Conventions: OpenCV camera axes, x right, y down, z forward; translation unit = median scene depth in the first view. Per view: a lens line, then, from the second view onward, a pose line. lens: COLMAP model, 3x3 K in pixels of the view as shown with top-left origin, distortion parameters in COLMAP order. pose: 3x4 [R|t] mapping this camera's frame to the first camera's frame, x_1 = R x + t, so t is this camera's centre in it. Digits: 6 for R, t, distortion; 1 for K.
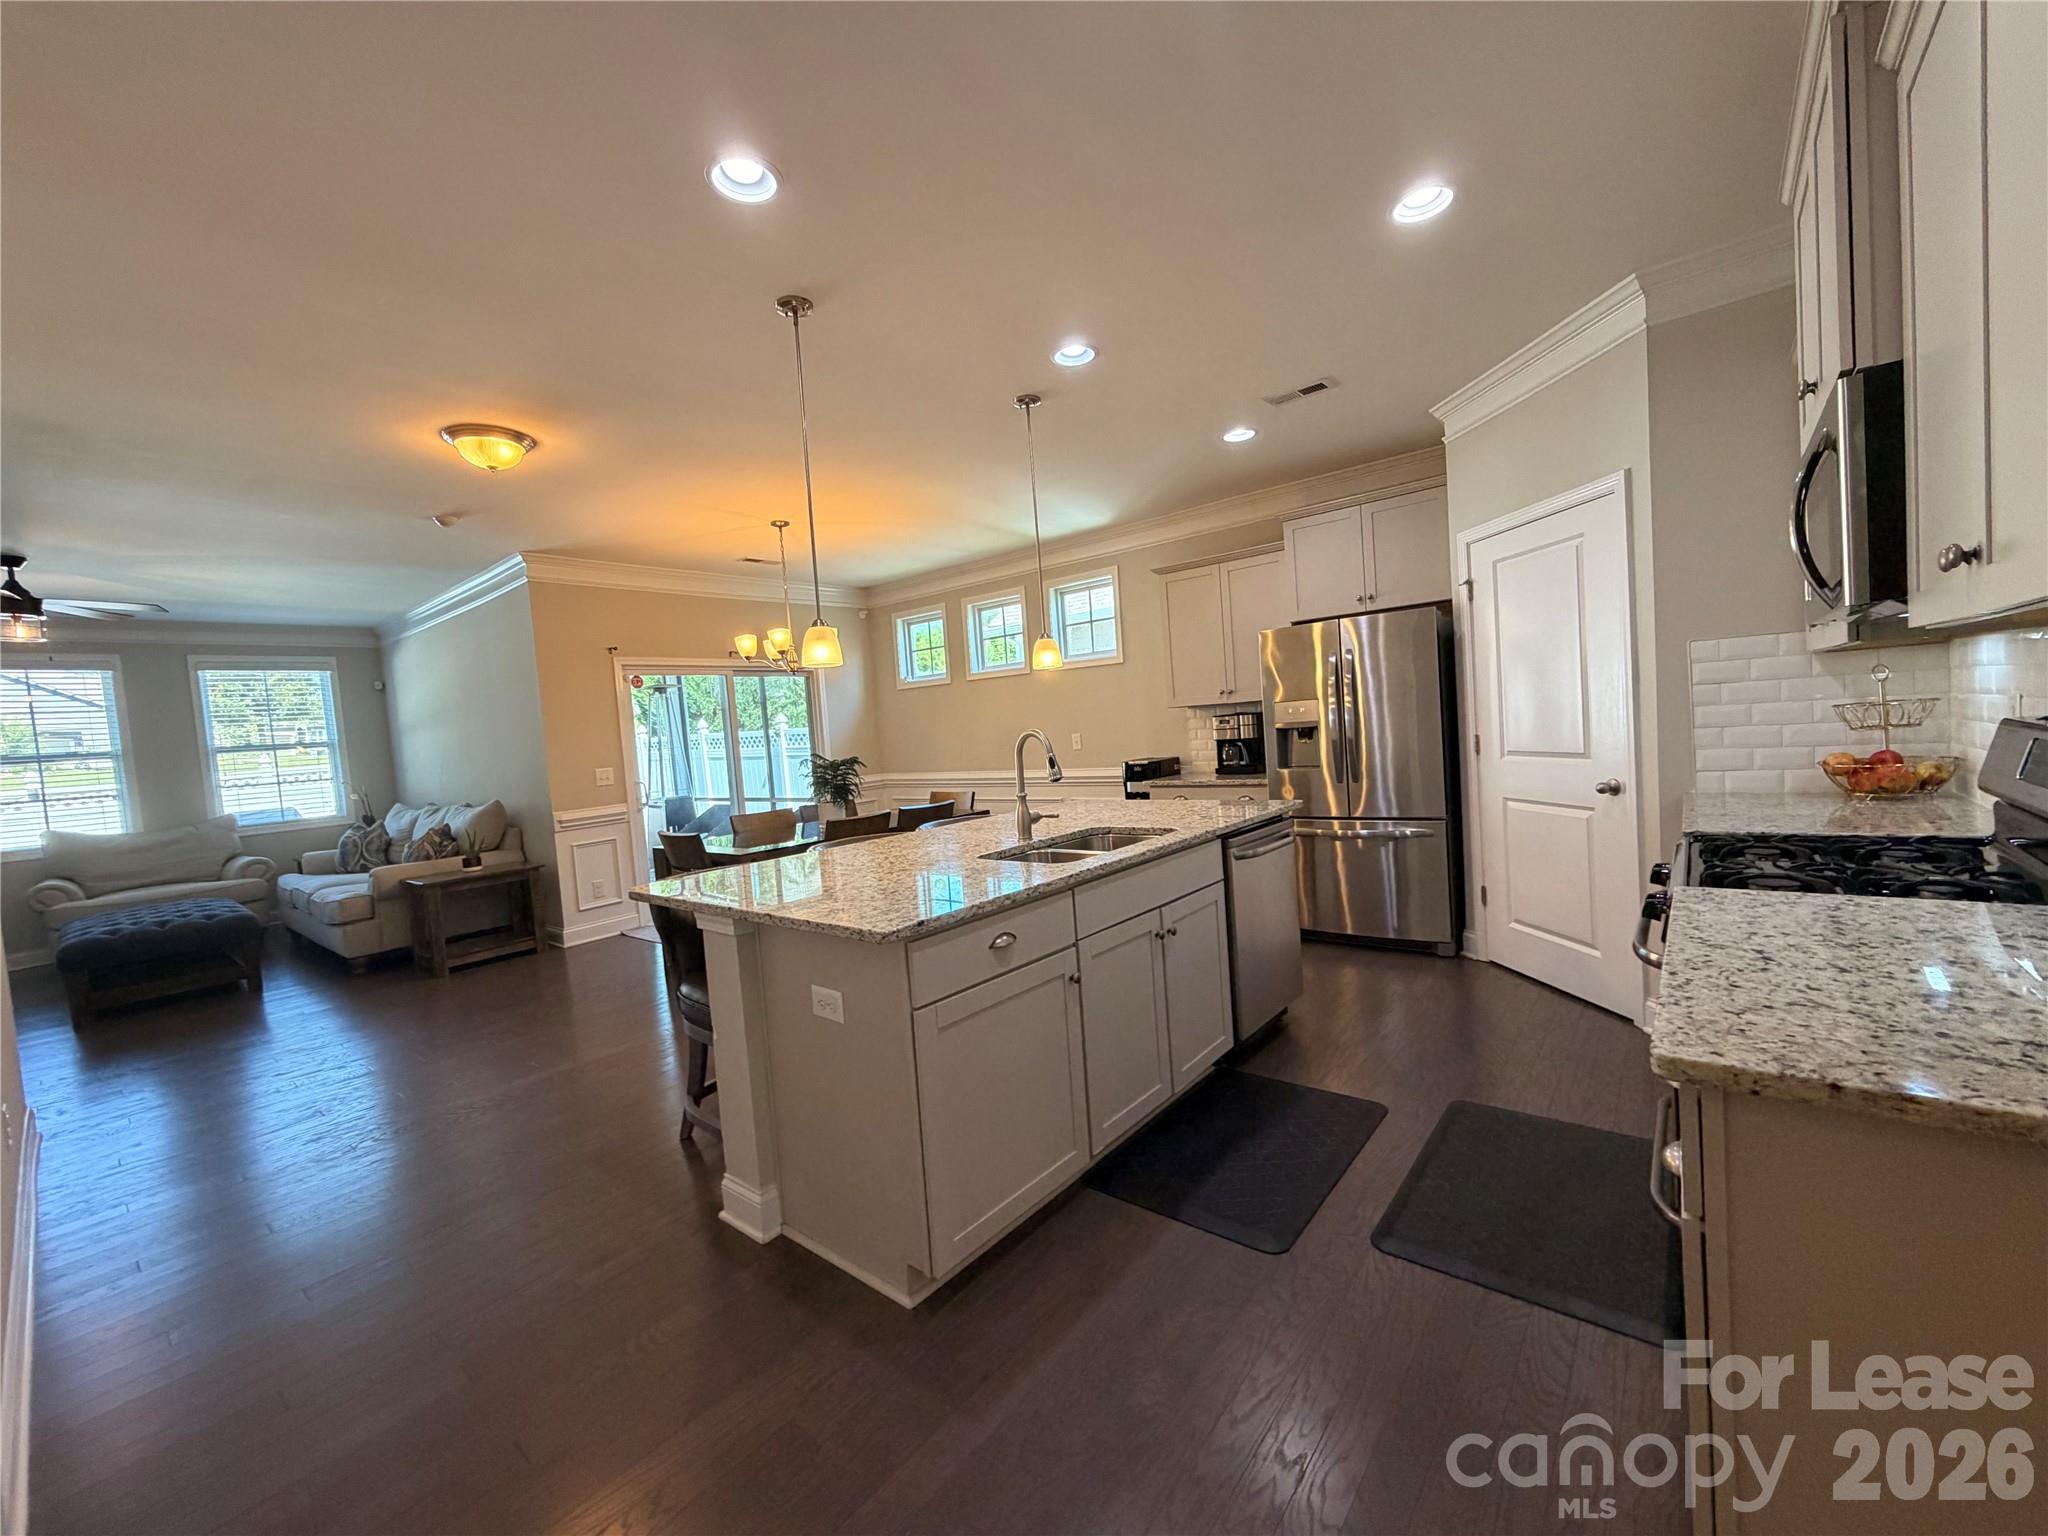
lens RADIAL K [[812.2, 0, 1019.9], [0, 812.2, 769.9], [0, 0, 1]] dist [-0.000005, 0.000043]
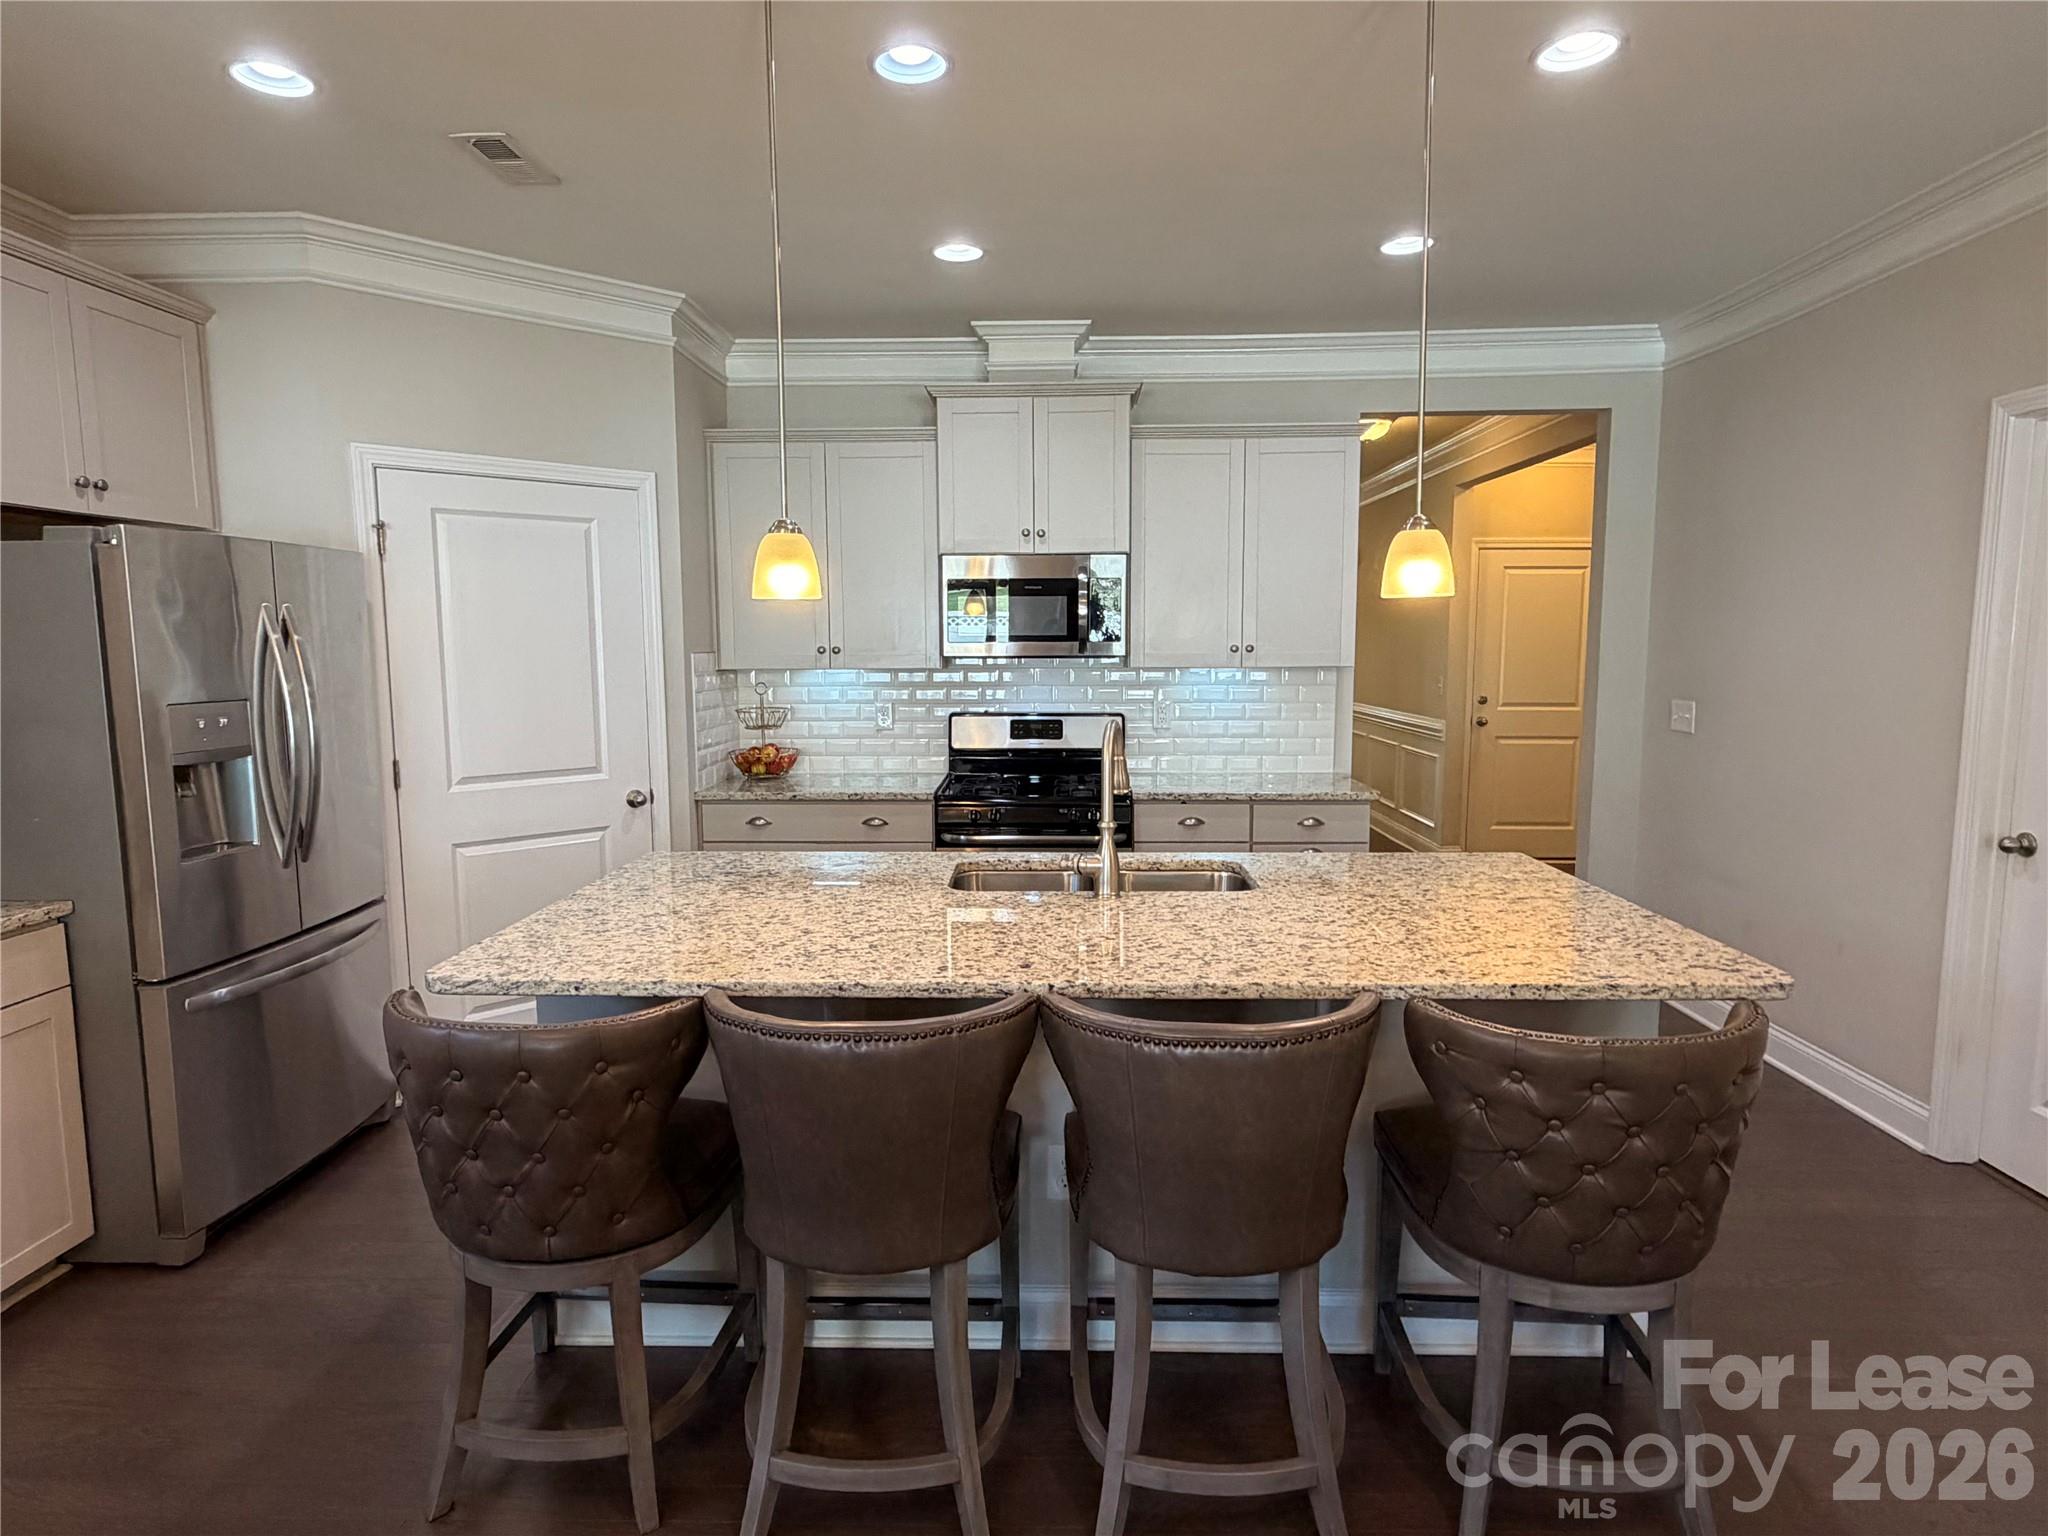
lens RADIAL K [[1159.5, 0, 1013.9], [0, 1159.5, 780.7], [0, 0, 1]] dist [0.000480, -0.000505]
pose [[-0.610338, -0.019877, 0.791892, -0.355842], [0.091726, 0.991187, 0.095575, -0.051372], [-0.786812, 0.130970, -0.603136, 0.855934]]
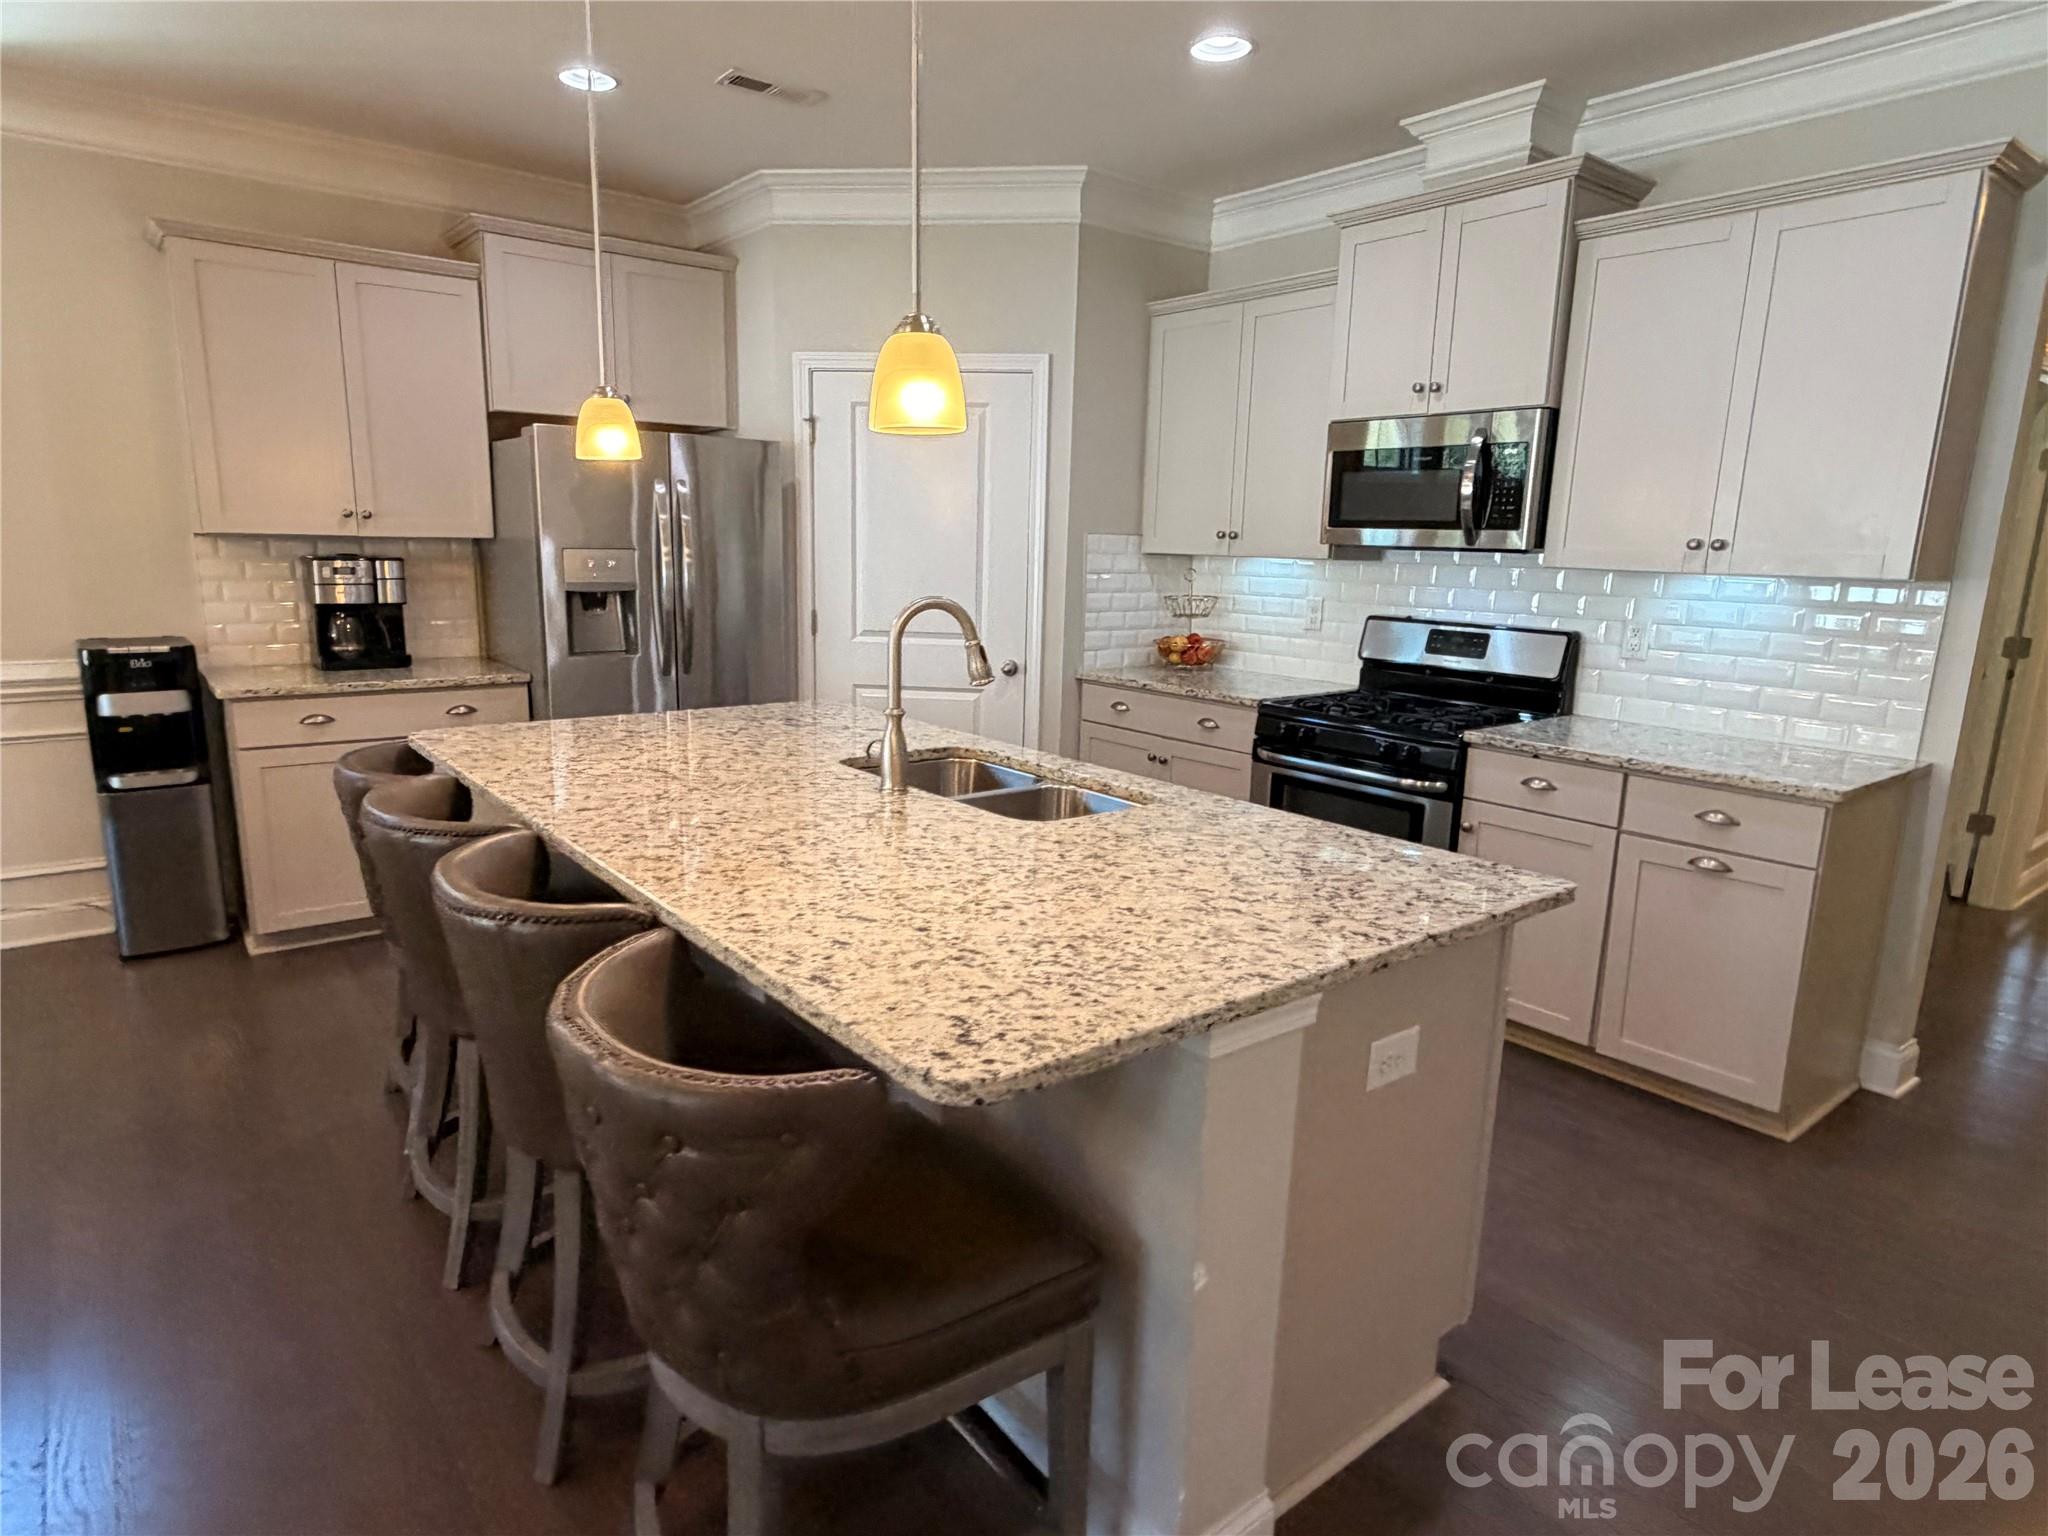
lens RADIAL K [[1159.5, 0, 1013.9], [0, 1159.5, 780.7], [0, 0, 1]] dist [0.000480, -0.000505]
pose [[0.205162, -0.125215, 0.970685, -0.411015], [0.013177, 0.992046, 0.125186, -0.011625], [-0.978639, -0.012892, 0.205180, 0.405214]]
